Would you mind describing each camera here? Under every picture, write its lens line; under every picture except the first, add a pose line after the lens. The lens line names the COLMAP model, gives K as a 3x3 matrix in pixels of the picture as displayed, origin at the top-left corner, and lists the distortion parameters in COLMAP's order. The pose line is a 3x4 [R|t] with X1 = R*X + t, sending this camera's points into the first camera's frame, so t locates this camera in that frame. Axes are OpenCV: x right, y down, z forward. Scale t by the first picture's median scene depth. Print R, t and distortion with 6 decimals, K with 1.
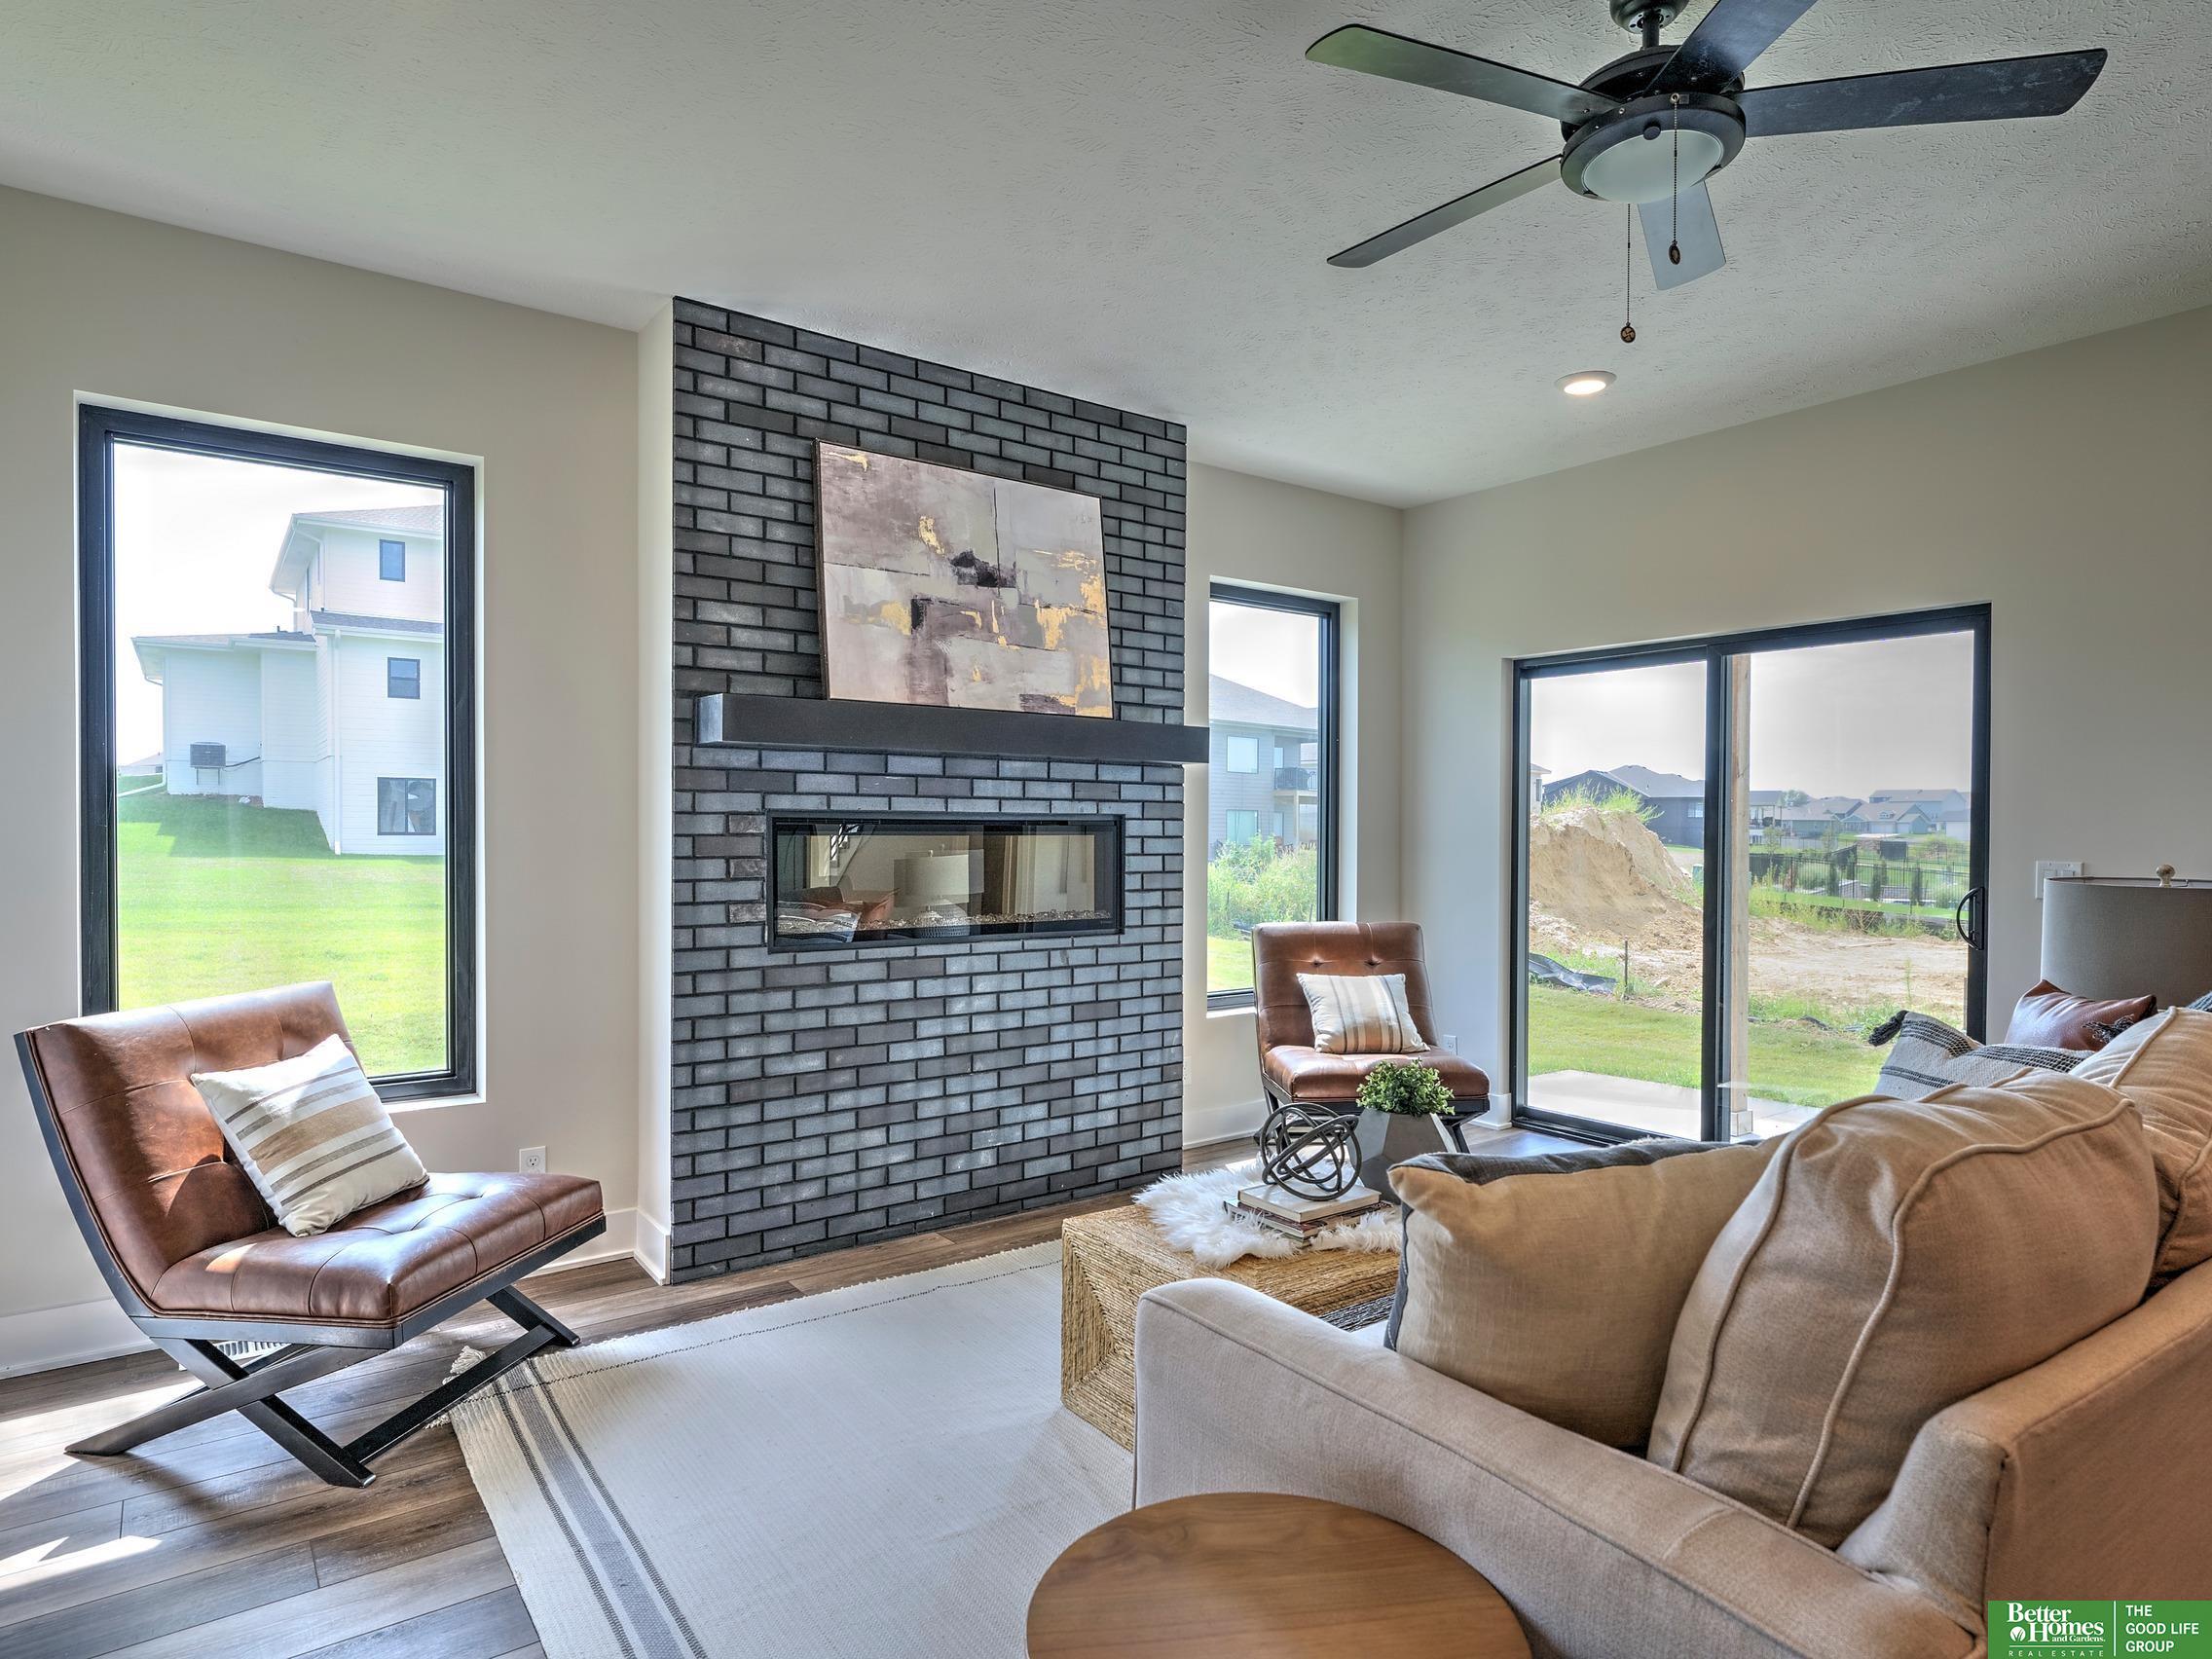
lens RADIAL K [[1252.7, 0, 1106.0], [0, 1252.7, 829.5], [0, 0, 1]] dist [0.001490, -0.000141]
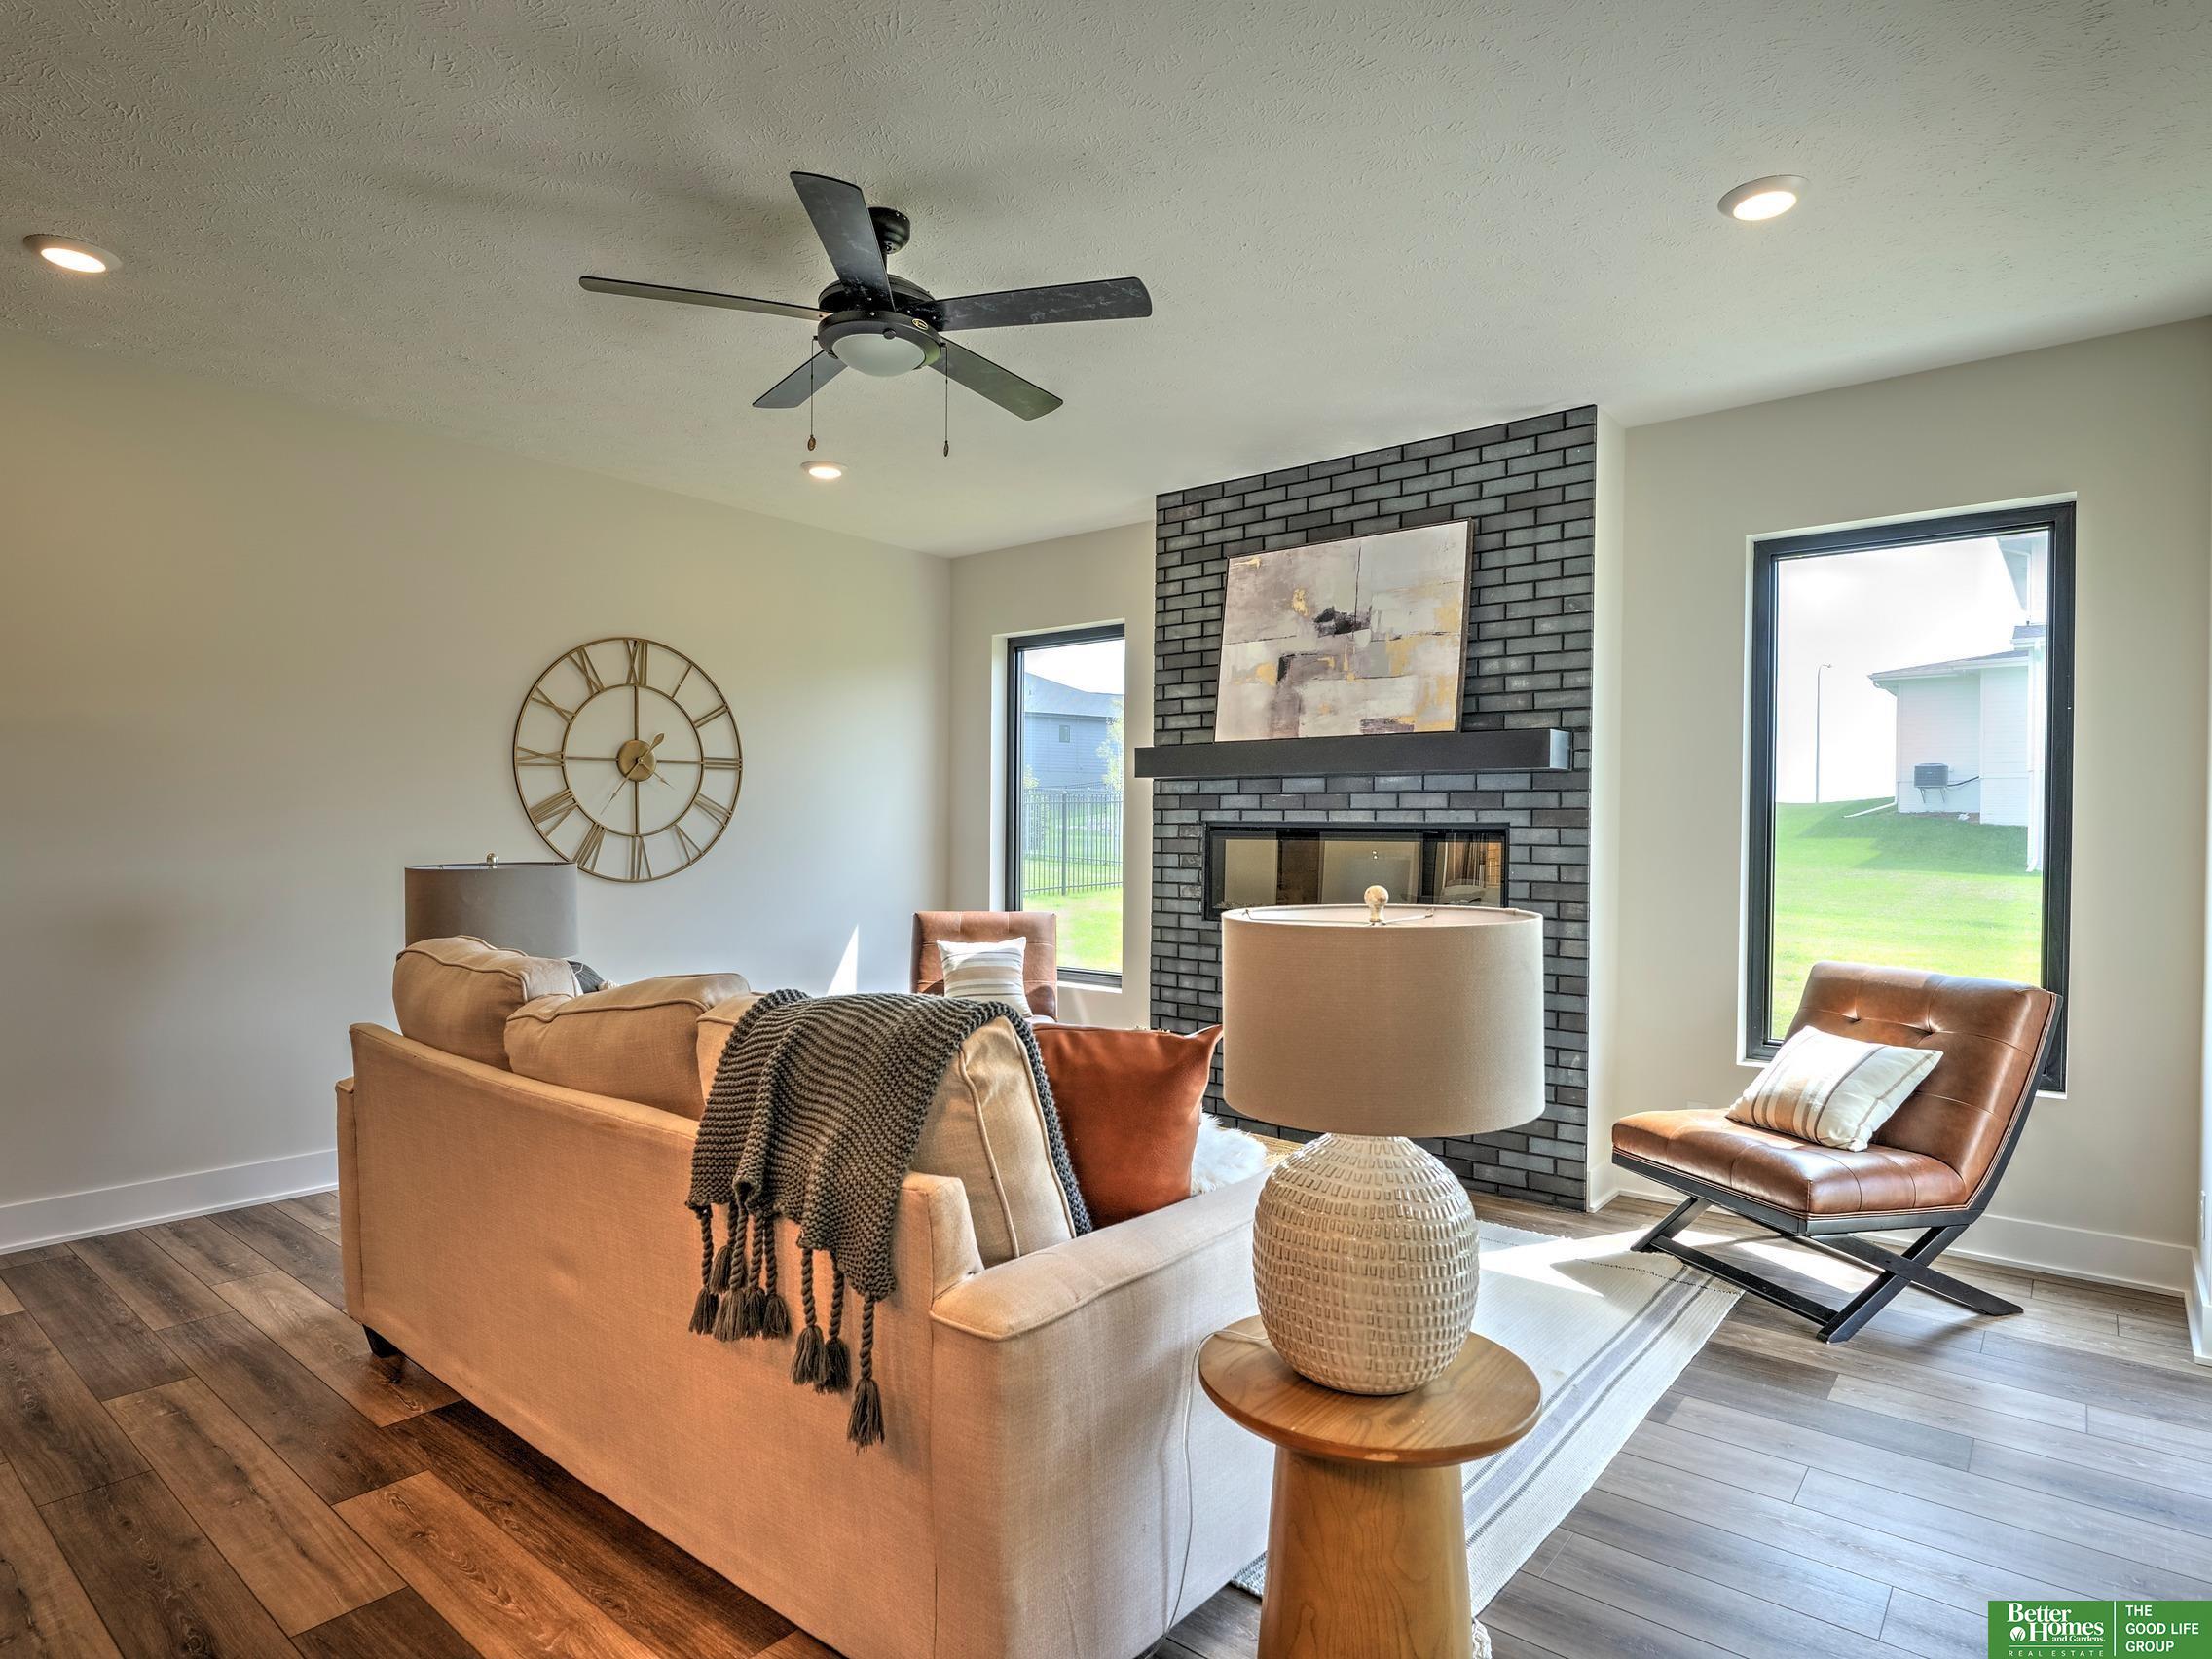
lens RADIAL K [[1212.0, 0, 1106.0], [0, 1212.0, 829.5], [0, 0, 1]] dist [-0.001614, -0.000017]
pose [[0.246347, -0.003421, -0.969176, 0.996404], [-0.010246, 0.999929, -0.006134, 0.003256], [0.969127, 0.011441, 0.246295, 0.509215]]
